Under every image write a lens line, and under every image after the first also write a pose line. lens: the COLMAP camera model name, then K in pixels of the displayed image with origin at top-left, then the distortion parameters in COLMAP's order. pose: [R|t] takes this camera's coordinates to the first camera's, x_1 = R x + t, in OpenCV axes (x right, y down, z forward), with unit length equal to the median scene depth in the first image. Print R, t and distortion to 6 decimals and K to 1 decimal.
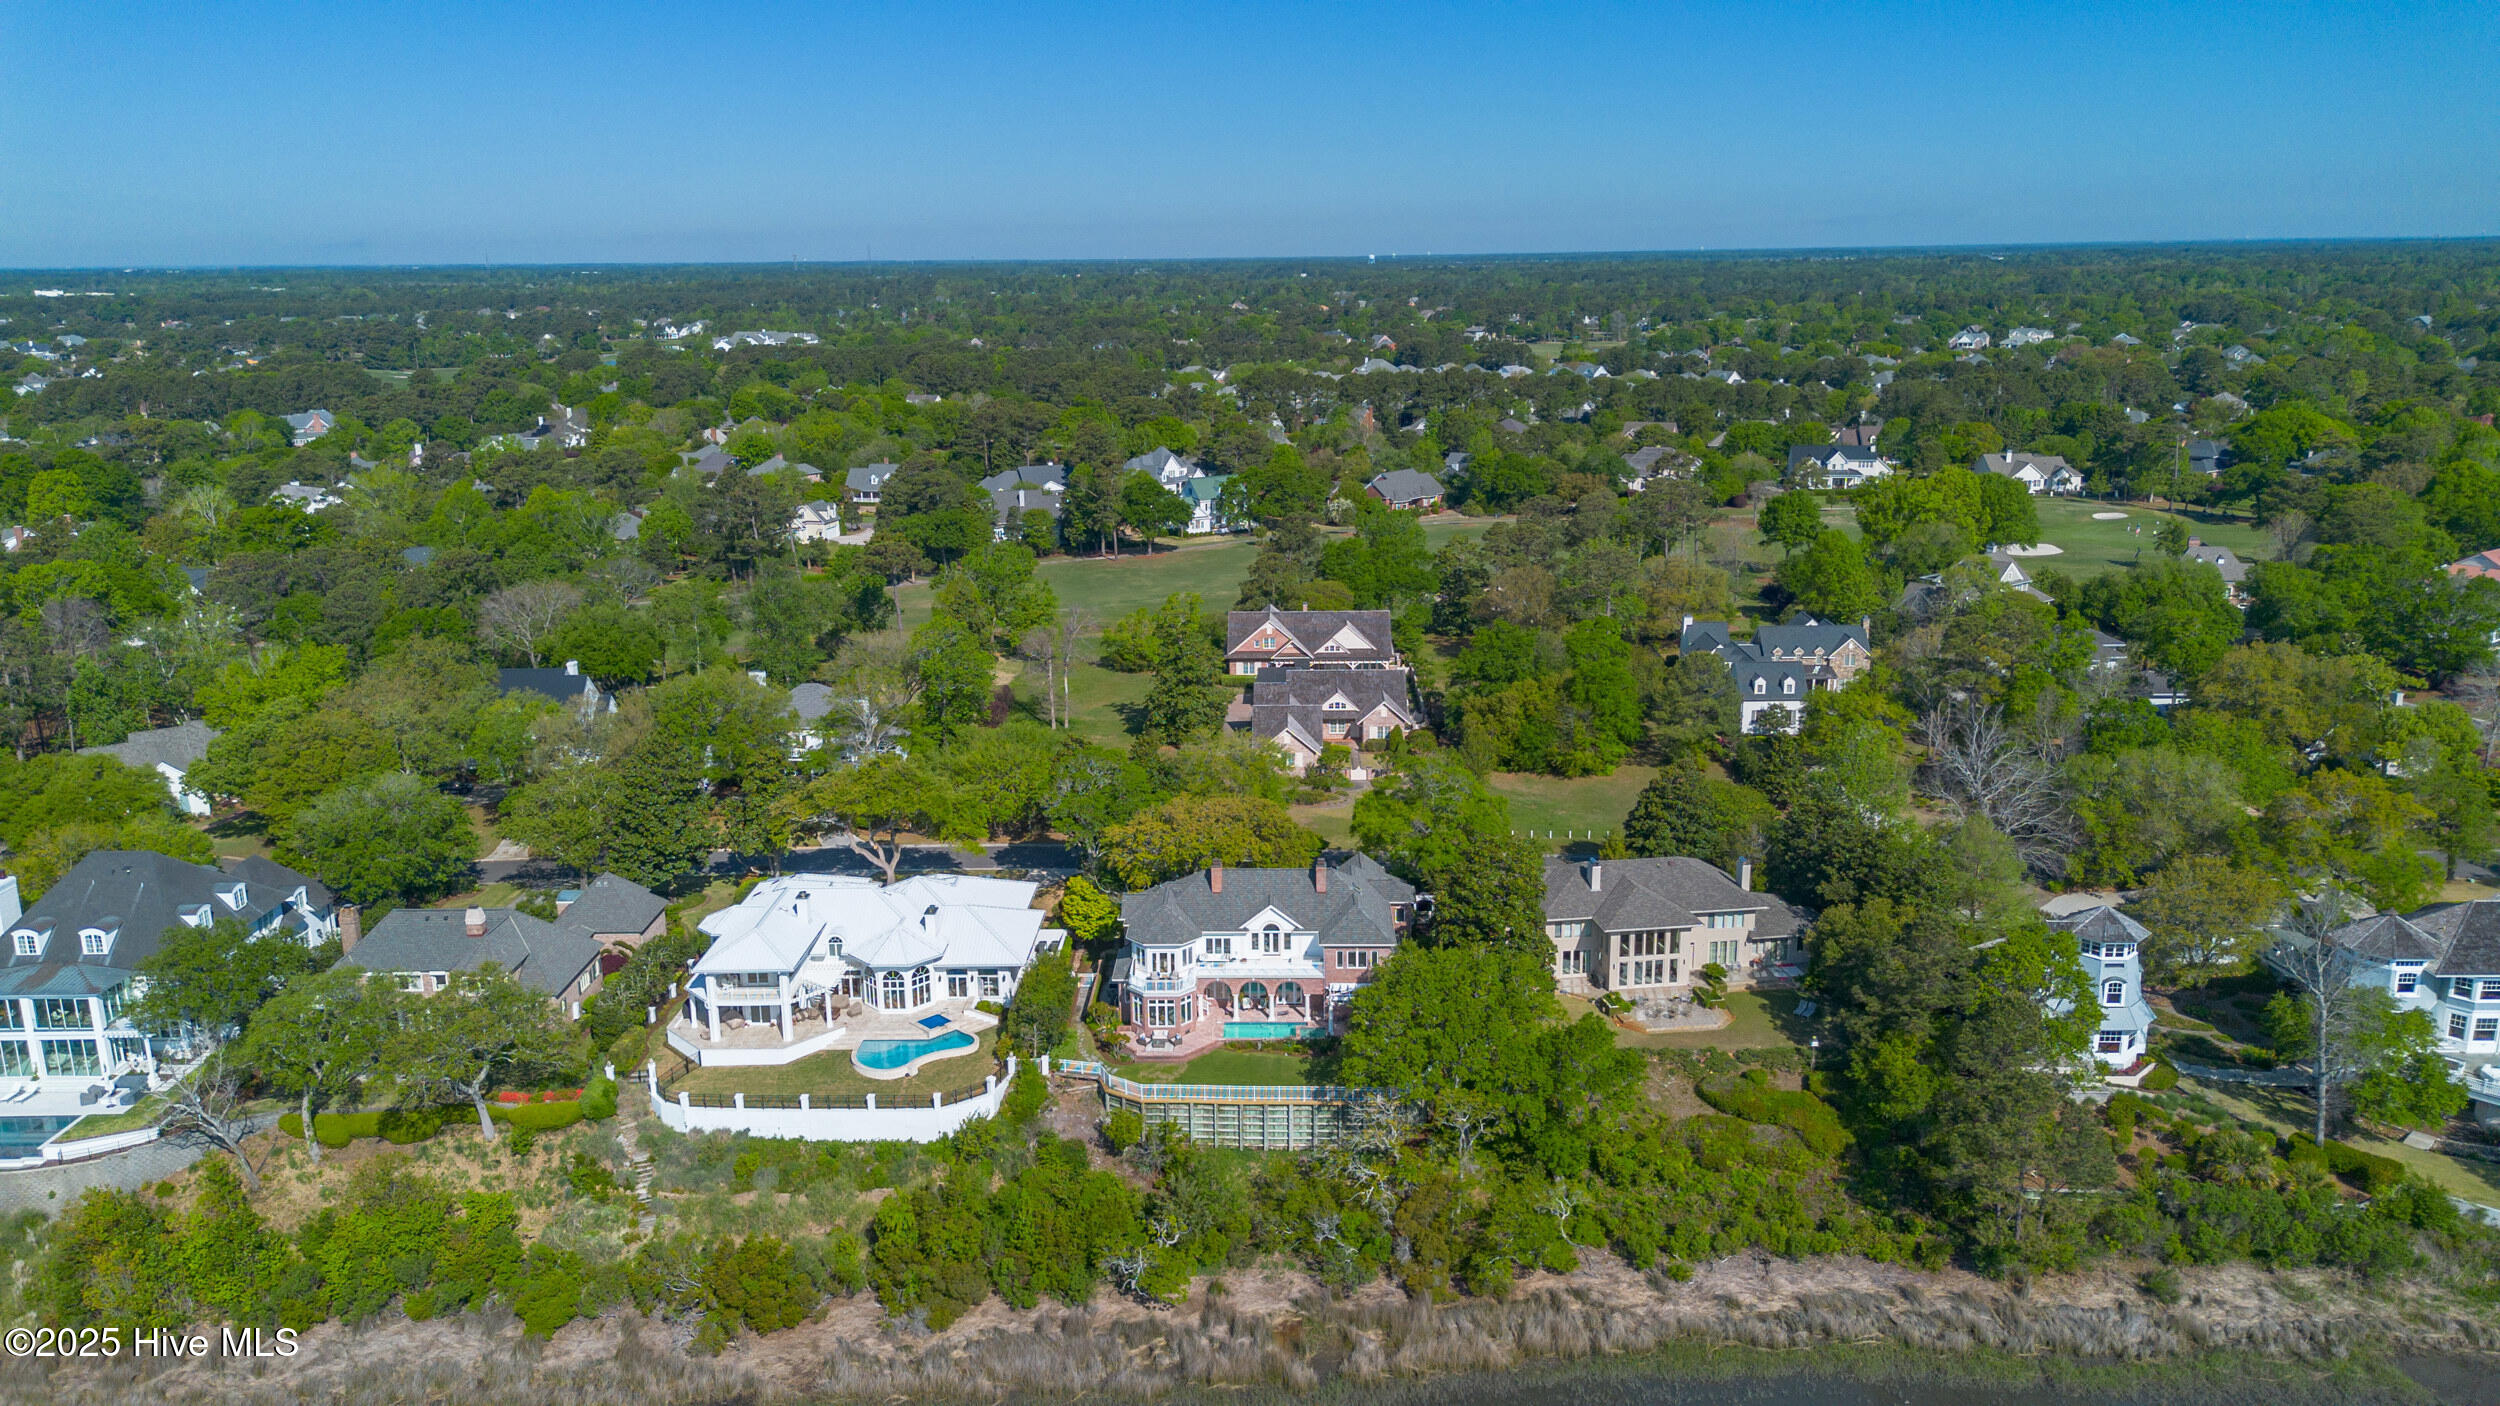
lens RADIAL K [[1764.0, 0, 1243.2], [0, 1764.0, 680.9], [0, 0, 1]] dist [0.070781, -0.069241]
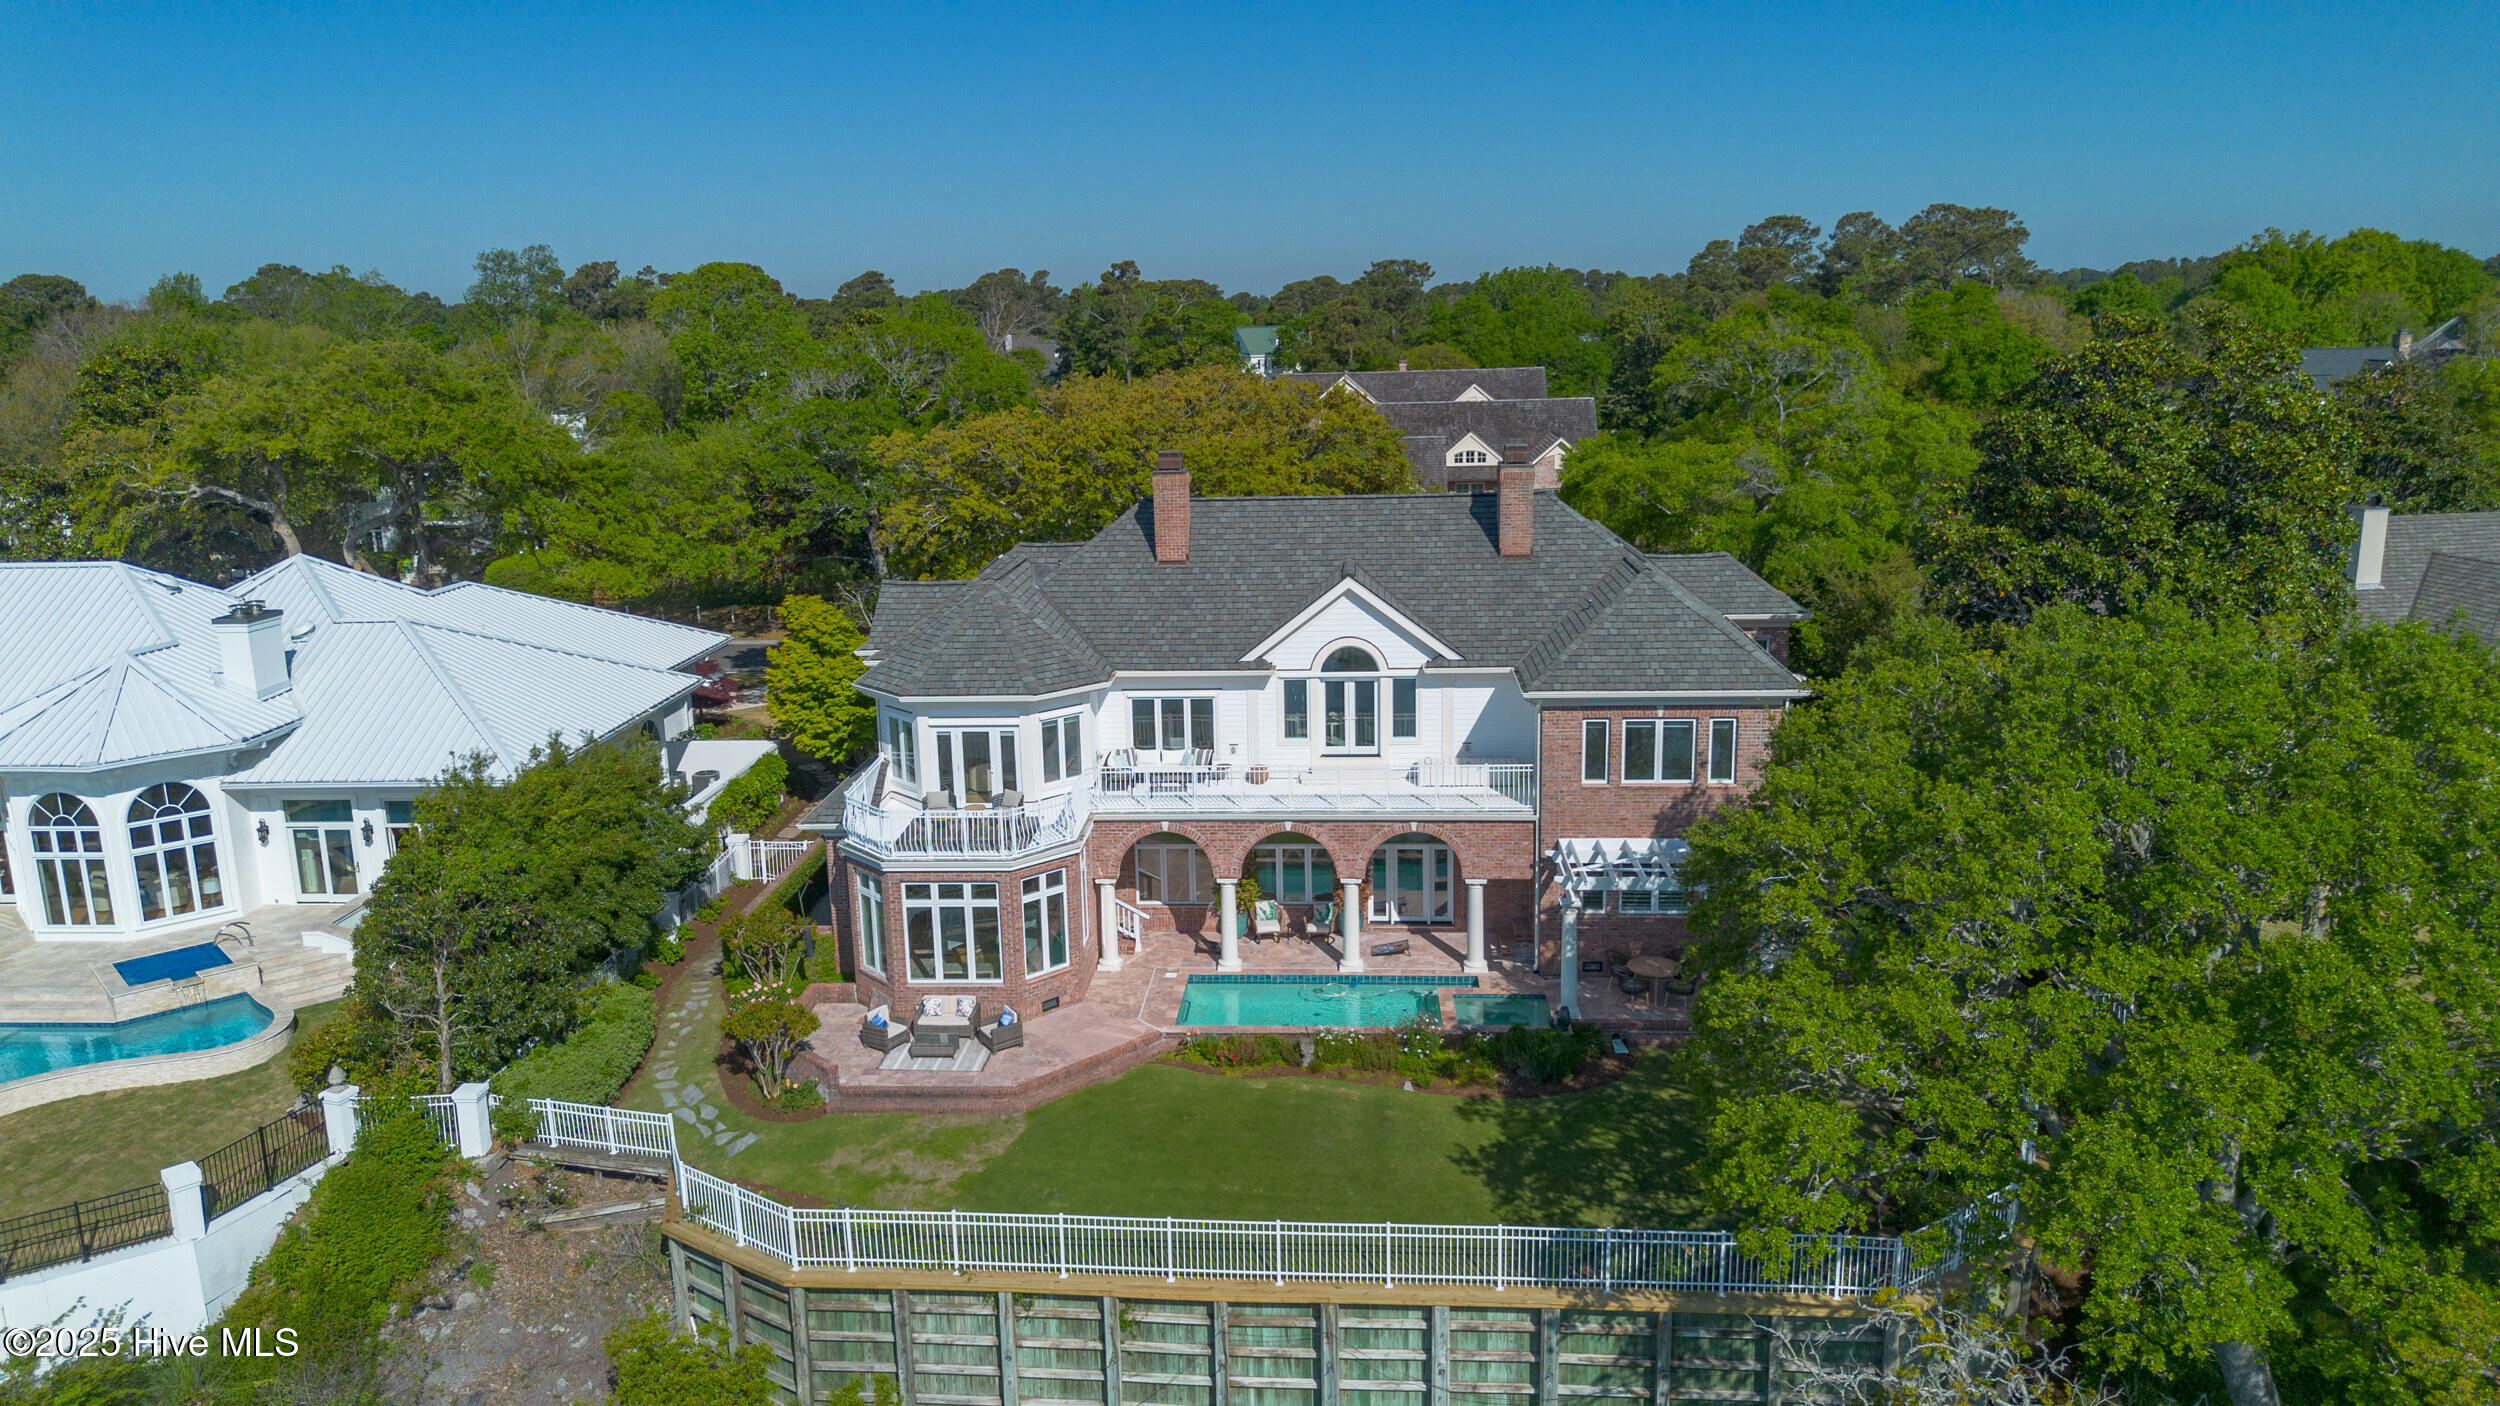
lens RADIAL K [[1764.0, 0, 1245.3], [0, 1764.0, 714.9], [0, 0, 1]] dist [0.070781, -0.069241]
pose [[0.999154, 0.001151, -0.041115, 0.010592], [-0.001349, 0.999988, -0.004791, 0.151527], [0.041109, 0.004843, 0.999143, 0.709825]]
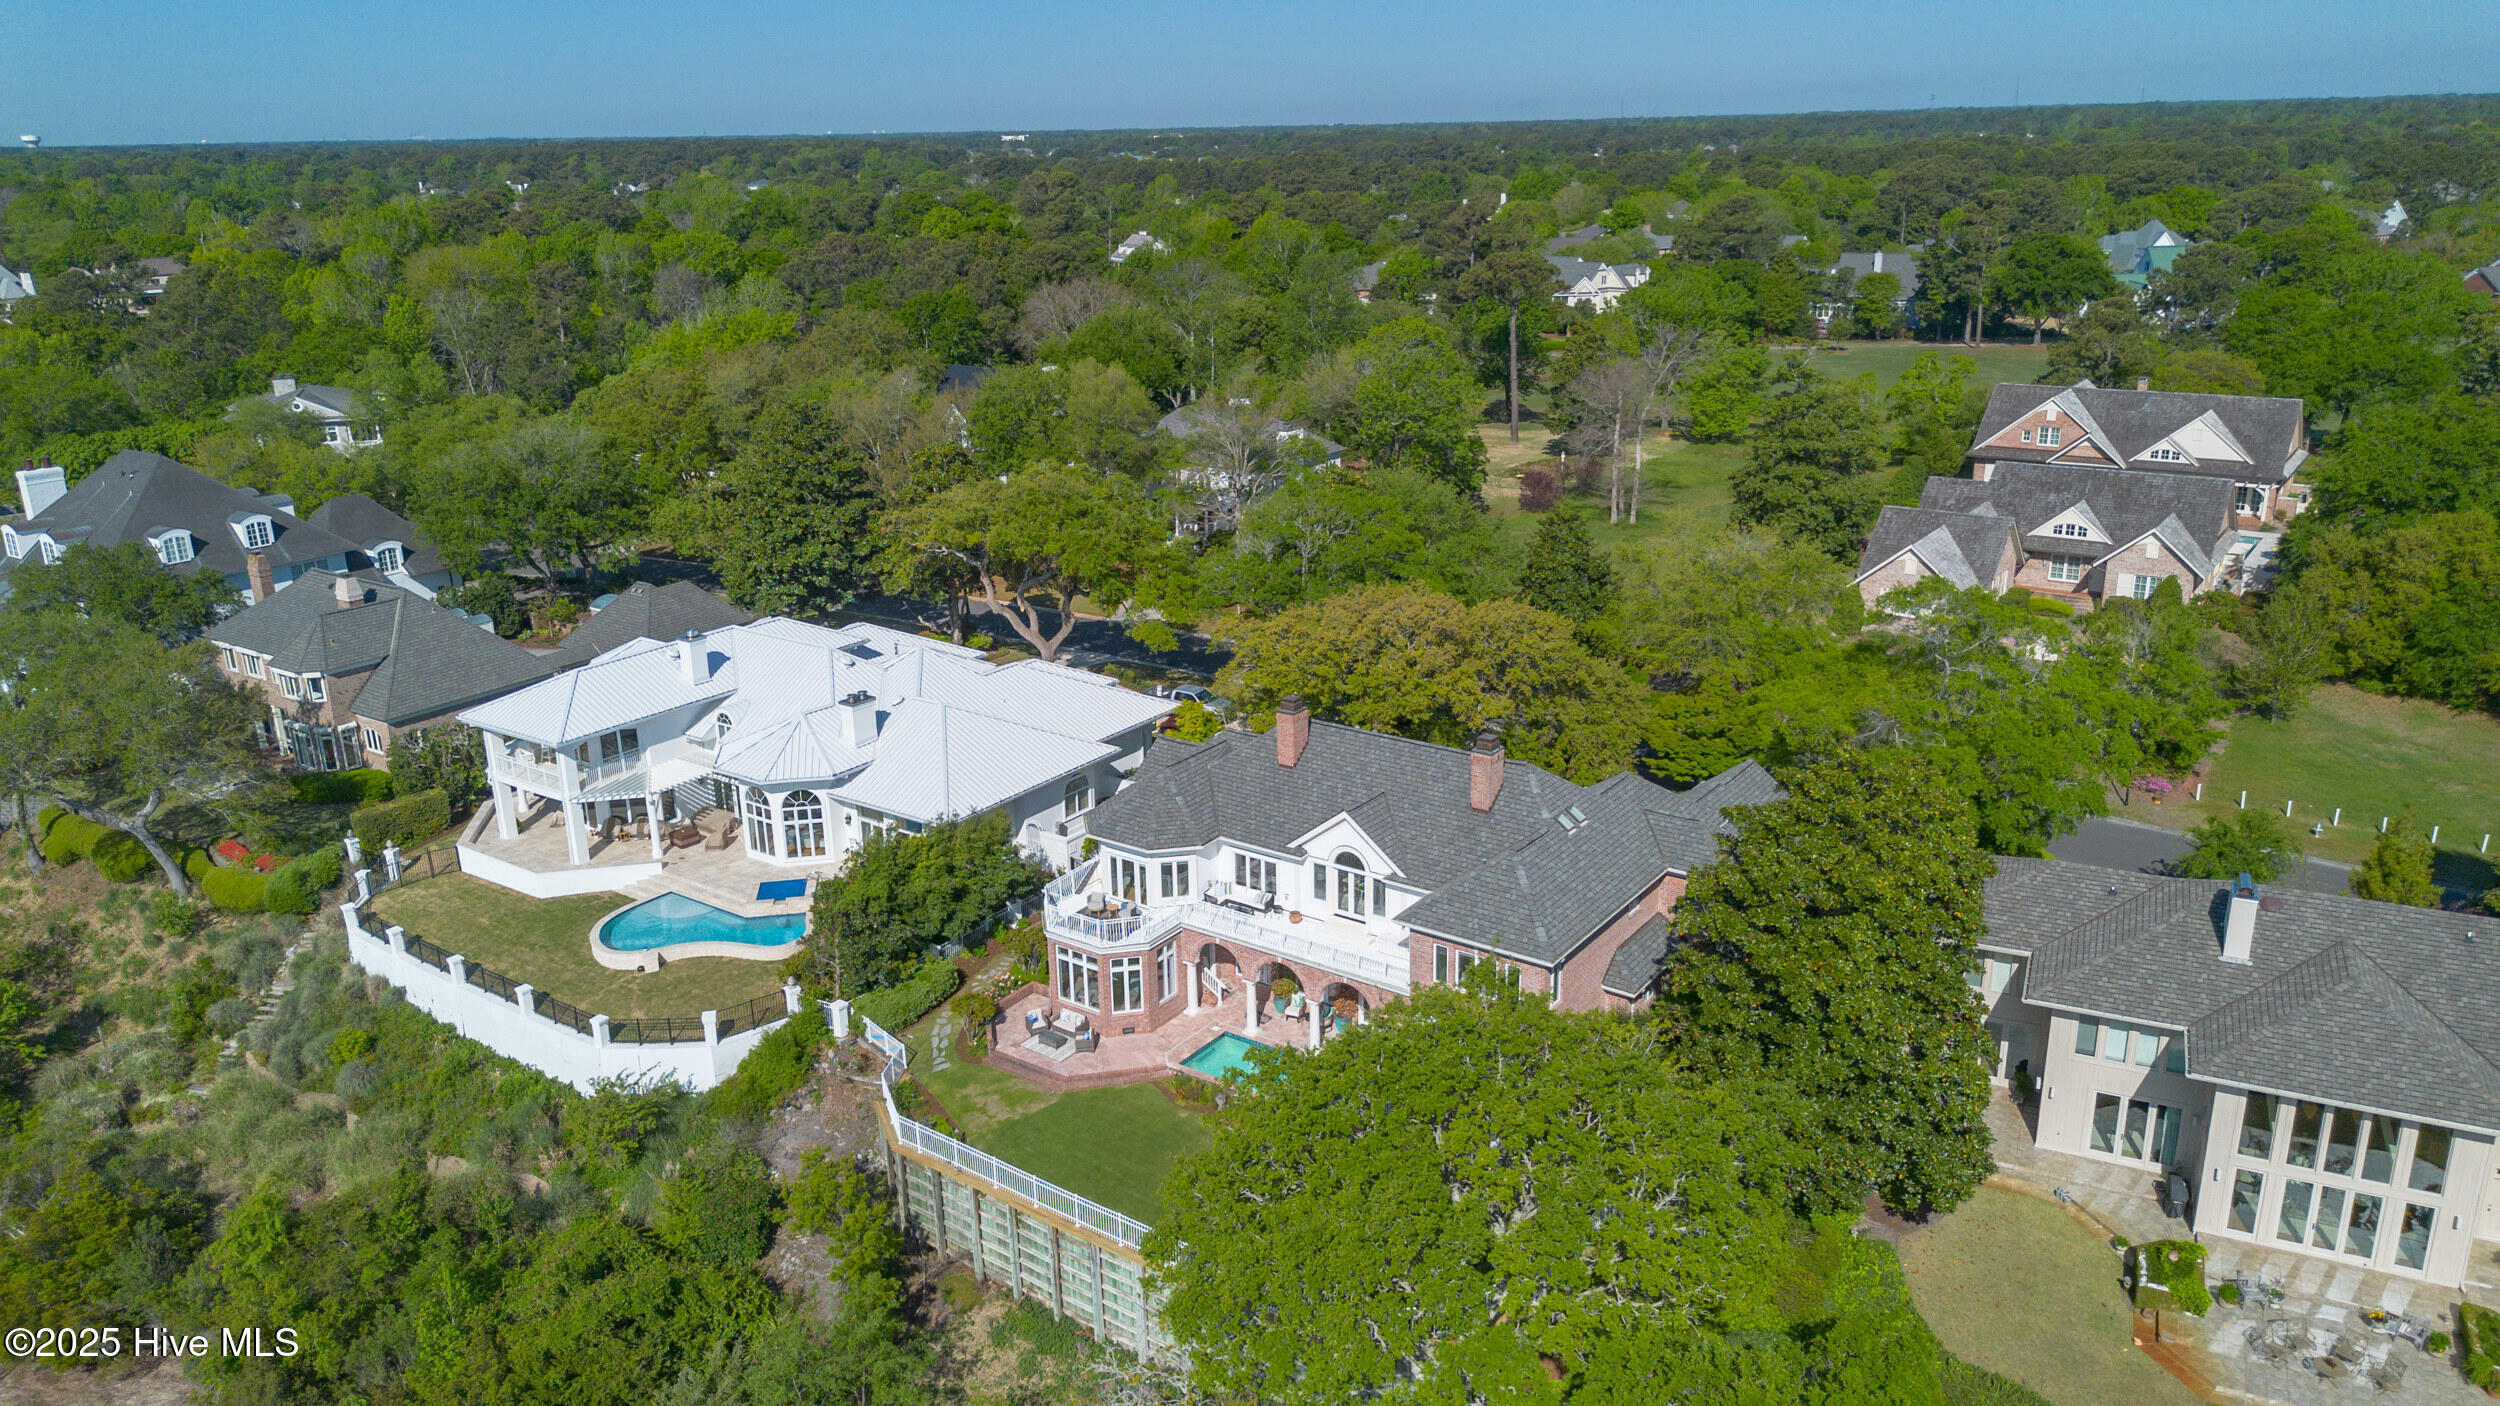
lens RADIAL K [[1764.0, 0, 1245.5], [0, 1764.0, 694.5], [0, 0, 1]] dist [0.070781, -0.069241]
pose [[0.827163, 0.168421, -0.536131, 0.233896], [-0.122439, 0.985126, 0.120565, 0.045741], [0.548462, -0.034084, 0.835481, 0.608254]]
